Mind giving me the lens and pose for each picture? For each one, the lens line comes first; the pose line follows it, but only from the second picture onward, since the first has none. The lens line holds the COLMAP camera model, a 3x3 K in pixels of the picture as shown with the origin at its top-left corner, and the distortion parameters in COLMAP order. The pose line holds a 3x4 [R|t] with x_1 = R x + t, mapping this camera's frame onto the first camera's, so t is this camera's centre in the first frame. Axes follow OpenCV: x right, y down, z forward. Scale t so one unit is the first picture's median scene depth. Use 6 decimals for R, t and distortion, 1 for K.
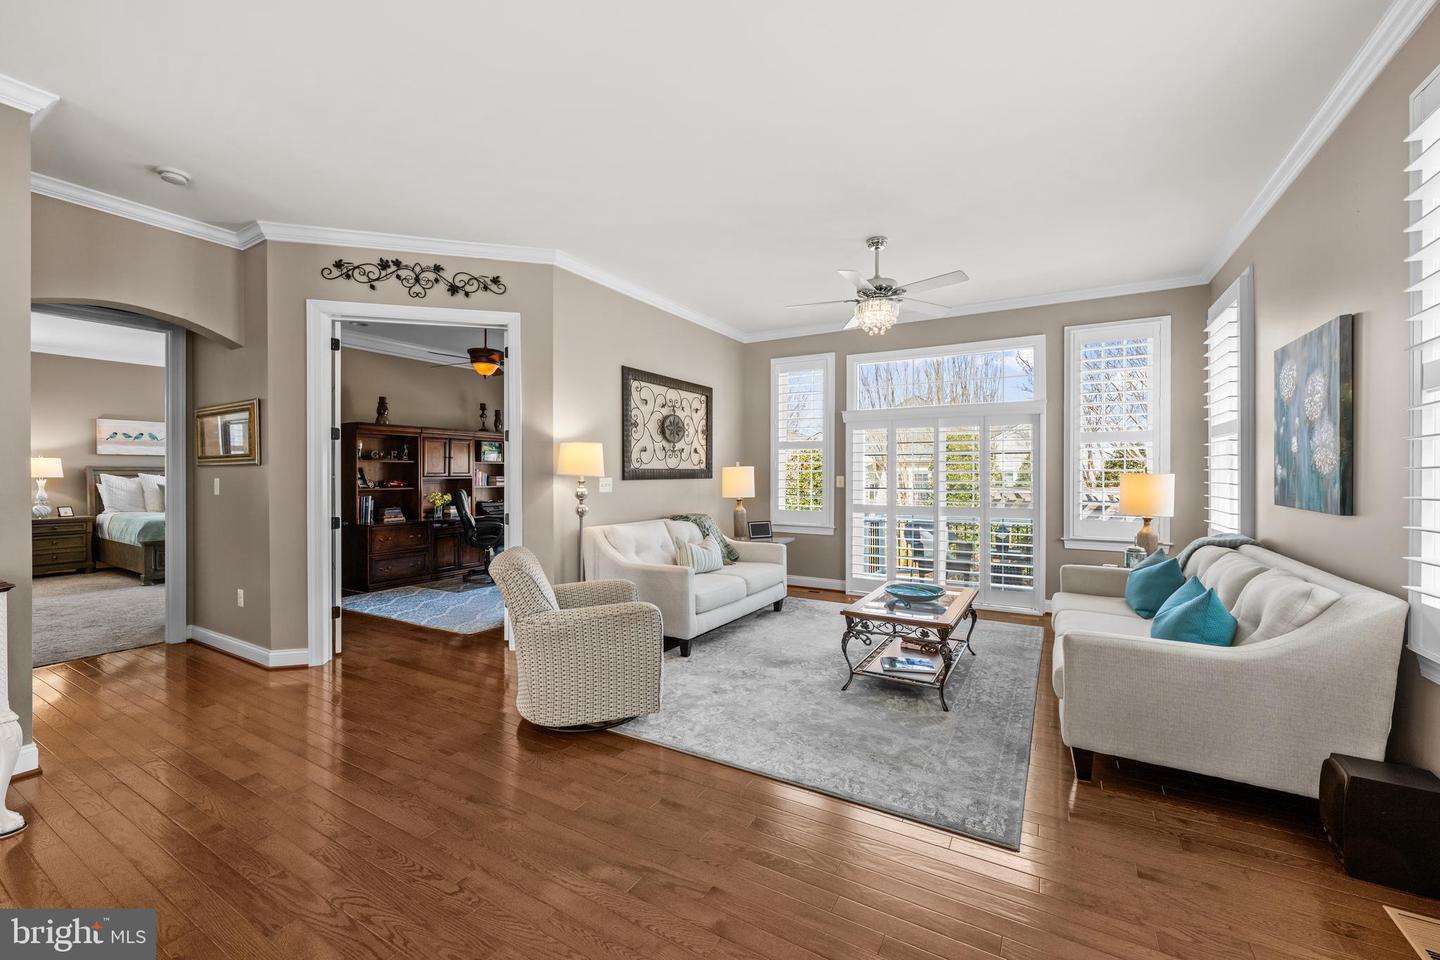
lens RADIAL K [[572.2, 0, 721.9], [0, 572.2, 477.4], [0, 0, 1]] dist [-0.000300, 0.000397]
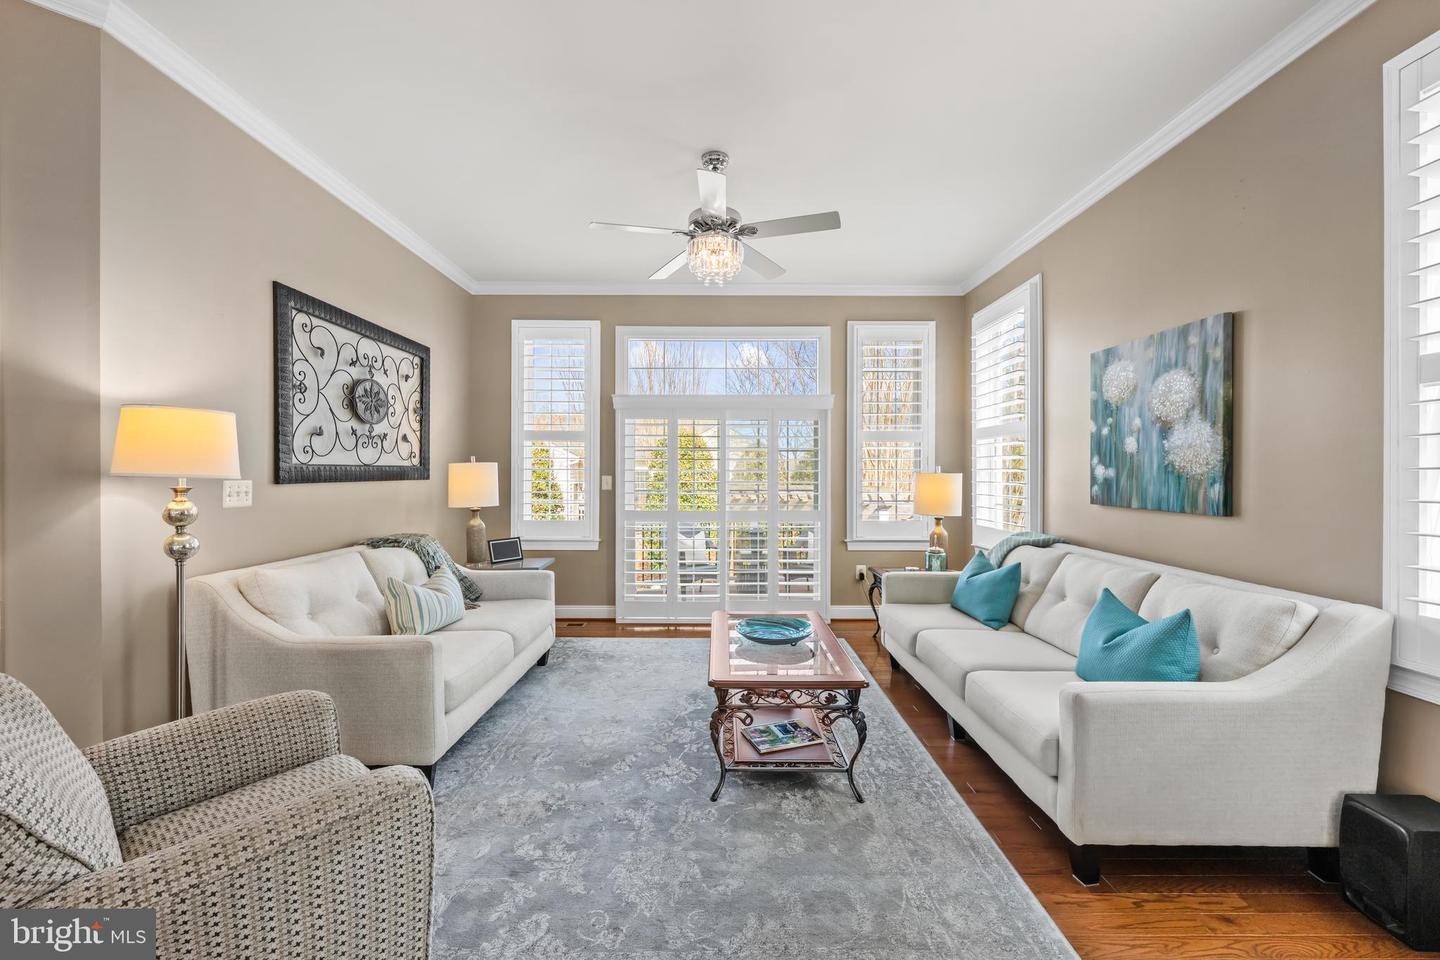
lens RADIAL K [[572.2, 0, 716.2], [0, 572.2, 473.7], [0, 0, 1]] dist [-0.000300, 0.000397]
pose [[0.863642, 0.000182, 0.504105, -0.094155], [0.002123, 0.999990, -0.004000, -0.002702], [-0.504101, 0.004525, 0.863633, 0.337190]]
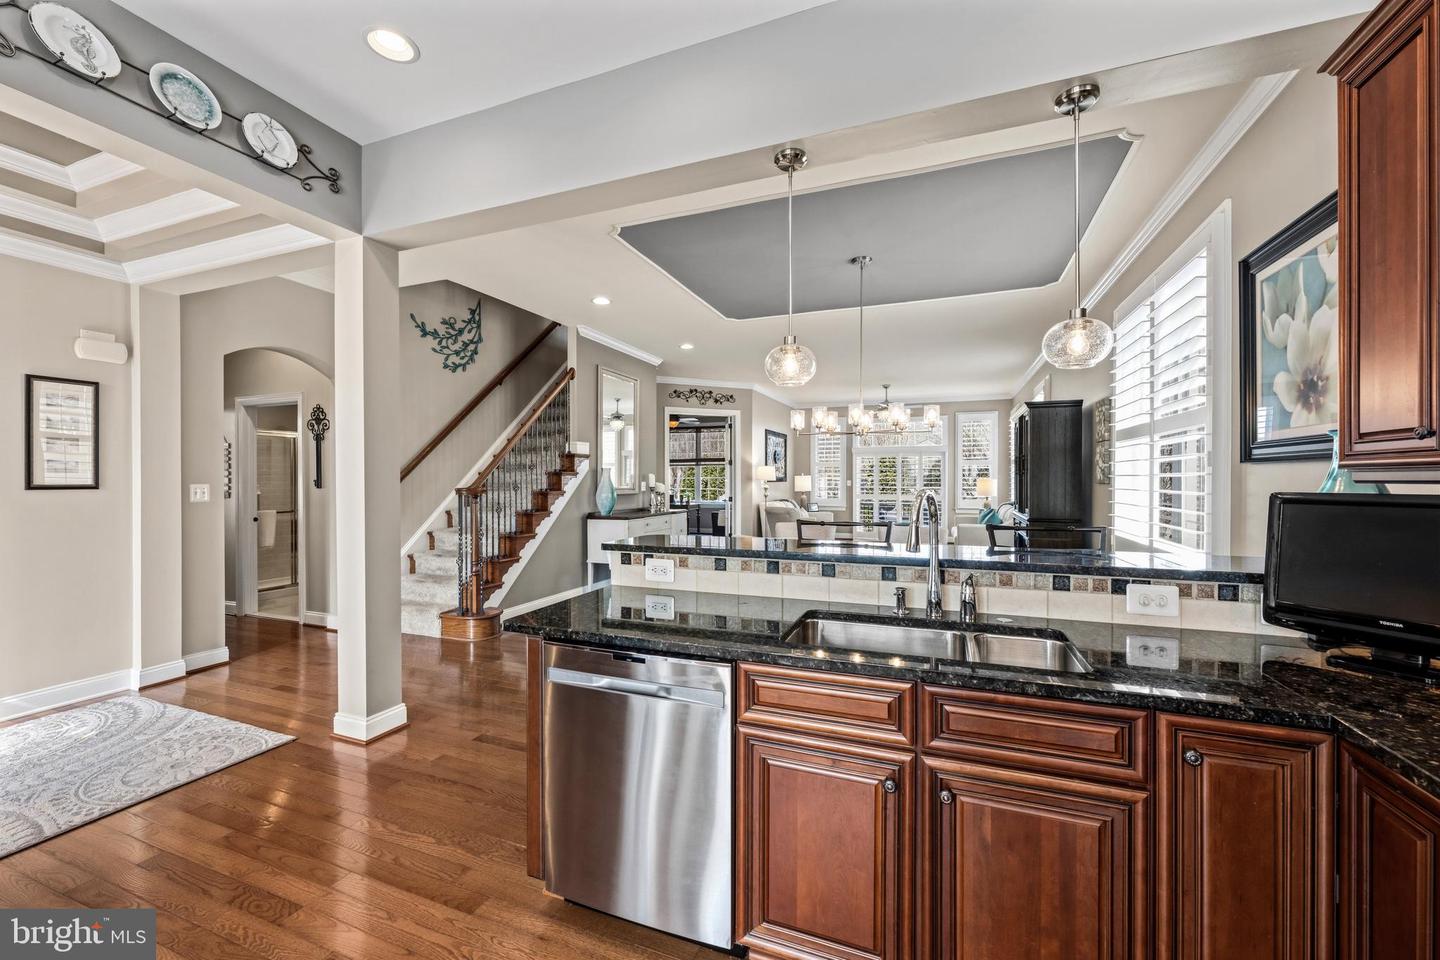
lens RADIAL K [[572.2, 0, 713.5], [0, 572.2, 478.2], [0, 0, 1]] dist [-0.000300, 0.000397]
pose [[0.988307, -0.000331, 0.152475, -0.799090], [0.000797, 0.999995, -0.002996, -0.004429], [-0.152473, 0.003082, 0.988303, -1.255725]]
